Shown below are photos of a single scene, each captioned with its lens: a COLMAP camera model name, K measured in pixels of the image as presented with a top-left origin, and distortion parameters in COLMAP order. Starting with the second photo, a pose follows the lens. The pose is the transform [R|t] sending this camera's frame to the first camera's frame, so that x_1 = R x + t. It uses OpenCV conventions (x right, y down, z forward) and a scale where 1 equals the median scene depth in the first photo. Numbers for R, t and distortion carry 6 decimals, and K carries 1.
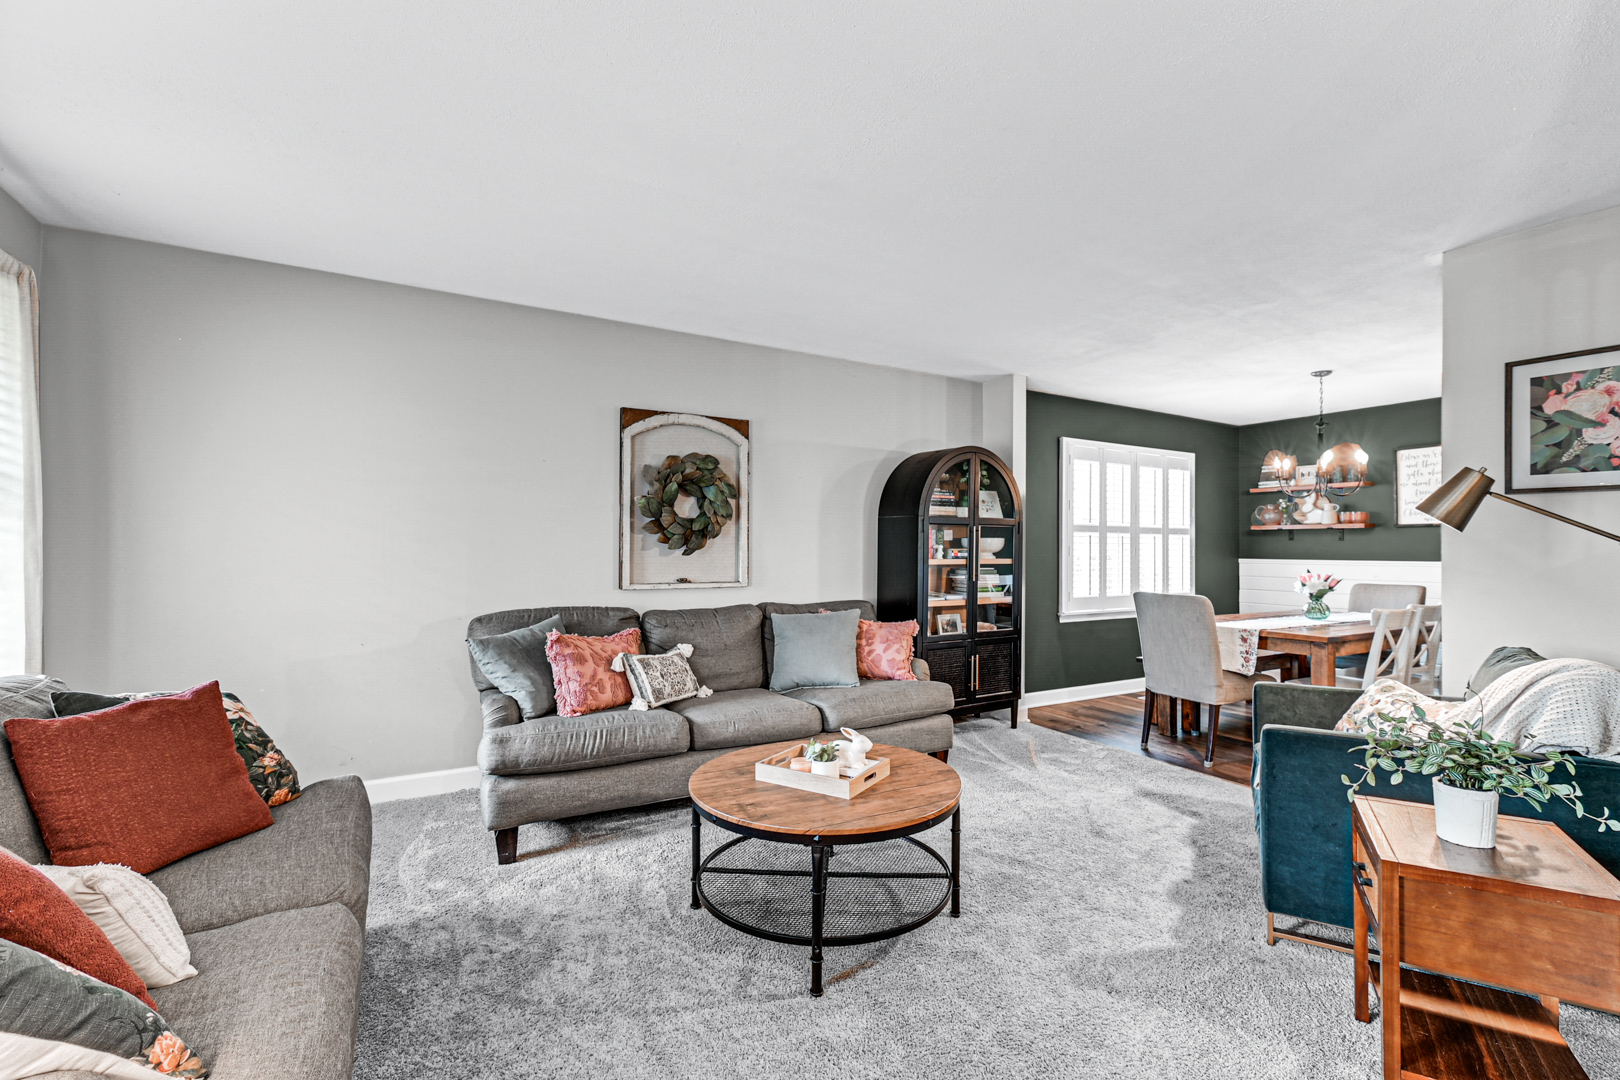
lens RADIAL K [[723.6, 0, 816.0], [0, 723.6, 545.5], [0, 0, 1]] dist [0.004733, -0.000035]
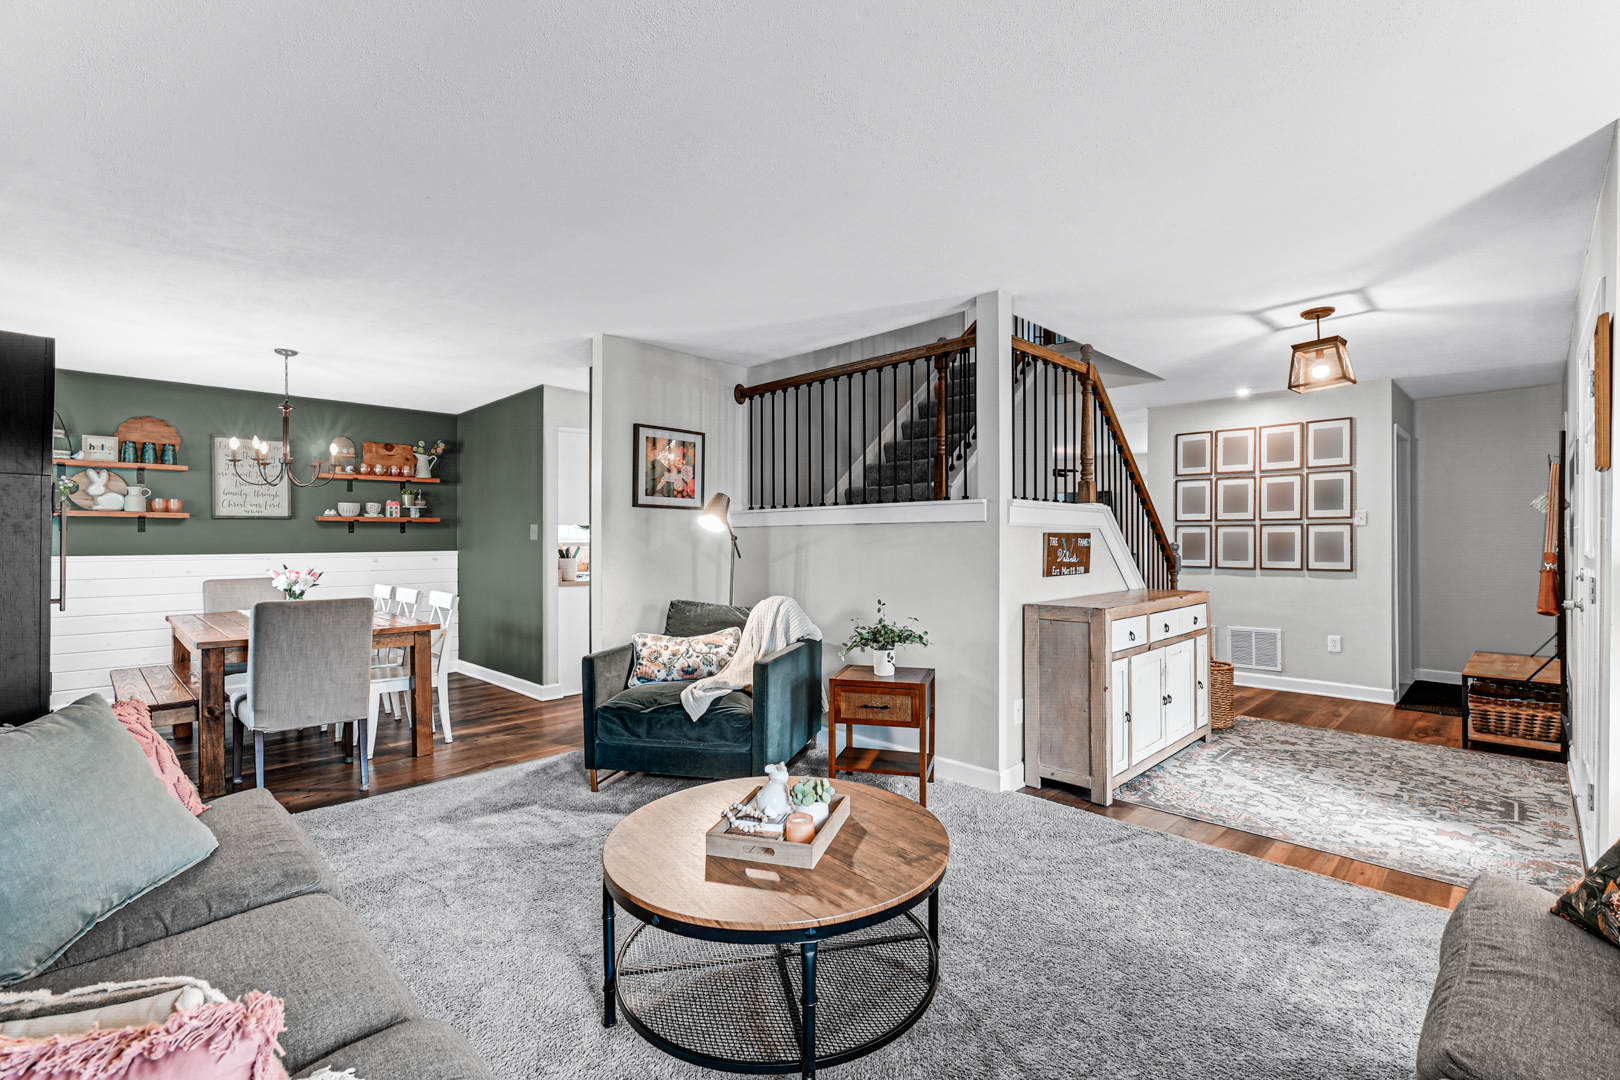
lens RADIAL K [[723.6, 0, 825.9], [0, 723.6, 539.4], [0, 0, 1]] dist [0.004733, -0.000035]
pose [[-0.263641, -0.004530, 0.964610, -0.392545], [-0.002688, 0.999989, 0.003962, -0.003906], [-0.964617, -0.001548, -0.263650, 0.590061]]
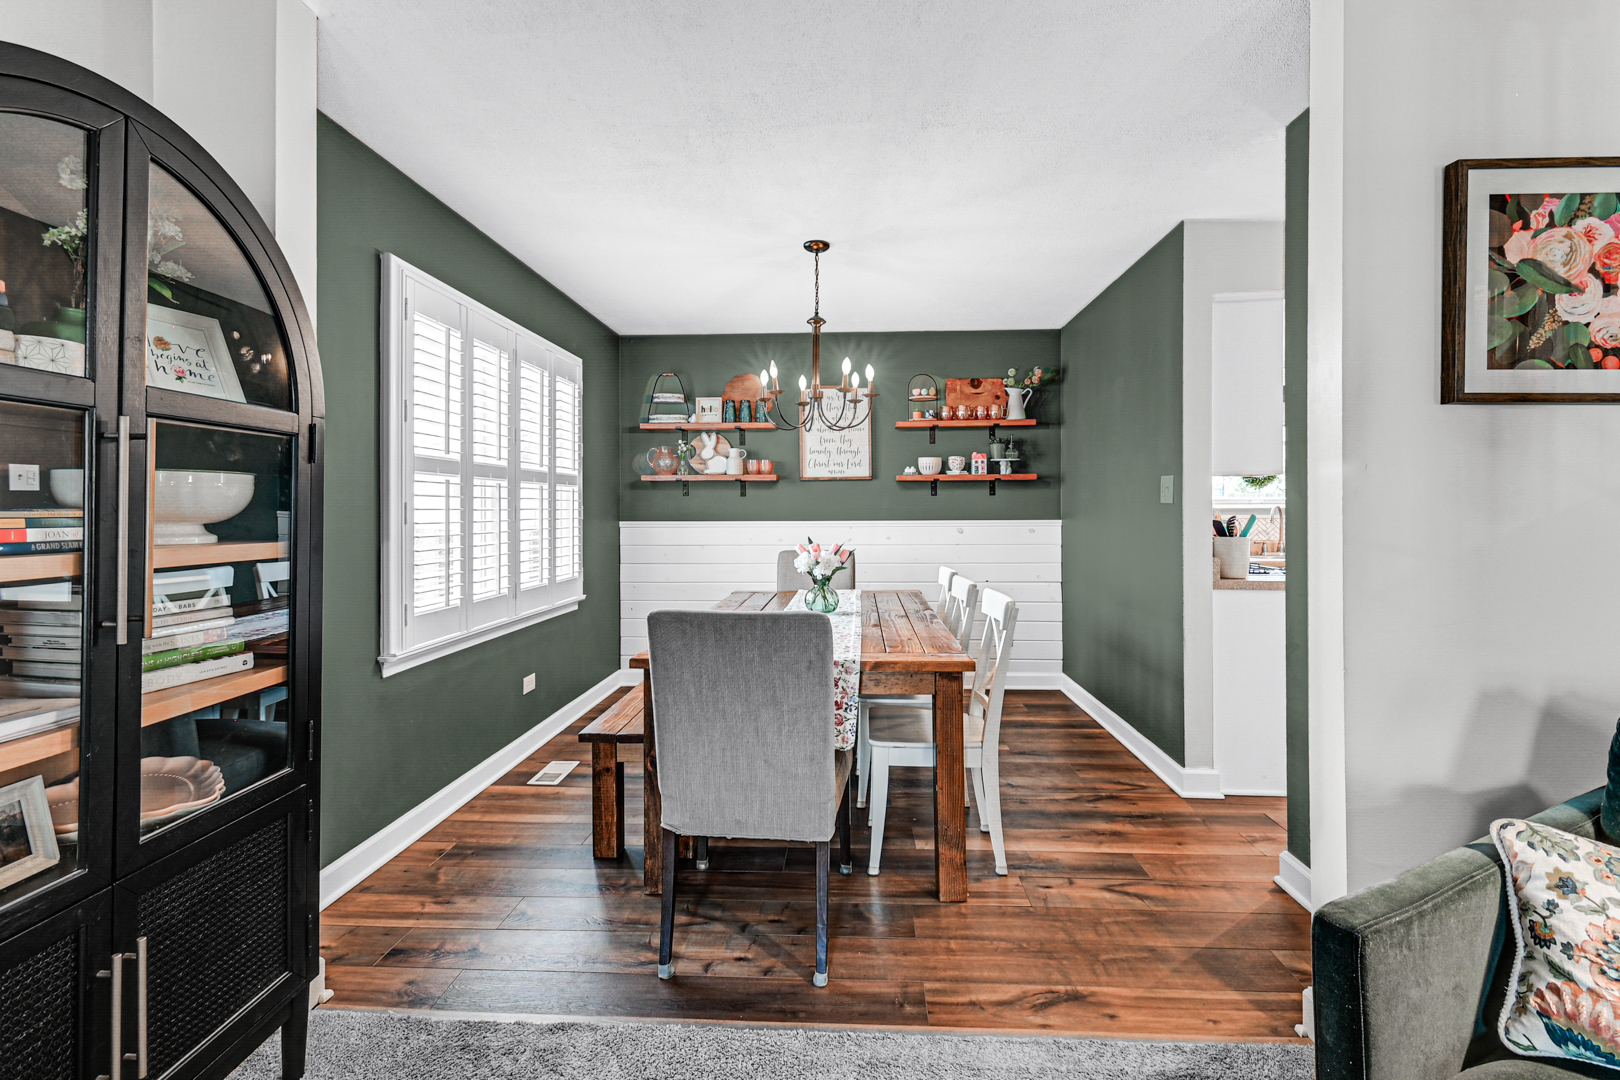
lens RADIAL K [[723.6, 0, 825.1], [0, 723.6, 504.9], [0, 0, 1]] dist [0.004733, -0.000035]
pose [[0.542949, -0.003341, 0.839759, 0.135590], [0.003206, 0.999993, 0.001905, 0.002533], [-0.839759, 0.001658, 0.542956, 0.639269]]
